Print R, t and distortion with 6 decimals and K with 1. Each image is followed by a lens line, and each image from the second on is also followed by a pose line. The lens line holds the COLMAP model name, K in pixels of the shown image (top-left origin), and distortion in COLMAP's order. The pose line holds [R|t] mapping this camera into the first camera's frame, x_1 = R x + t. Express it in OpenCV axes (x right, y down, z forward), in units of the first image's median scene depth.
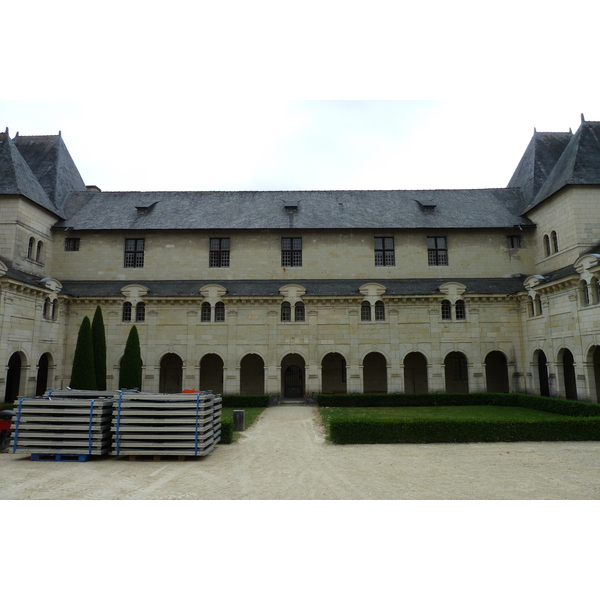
lens RADIAL K [[426.6, 0, 307.0], [0, 426.6, 296.5], [0, 0, 1]] dist [-0.039344, 0.013149]
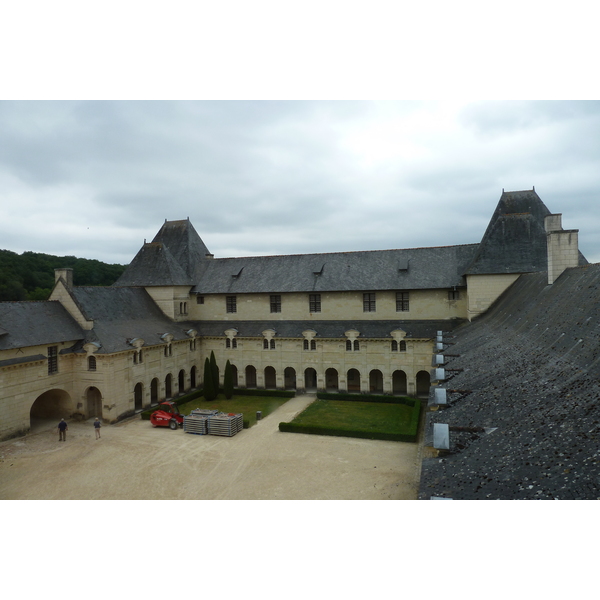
lens RADIAL K [[426.6, 0, 308.4], [0, 426.6, 295.3], [0, 0, 1]] dist [-0.039344, 0.013149]
pose [[0.954321, -0.012383, -0.298527, 0.512498], [0.060918, 0.986218, 0.153830, -0.458363], [0.292508, -0.164989, 0.941922, -0.697160]]
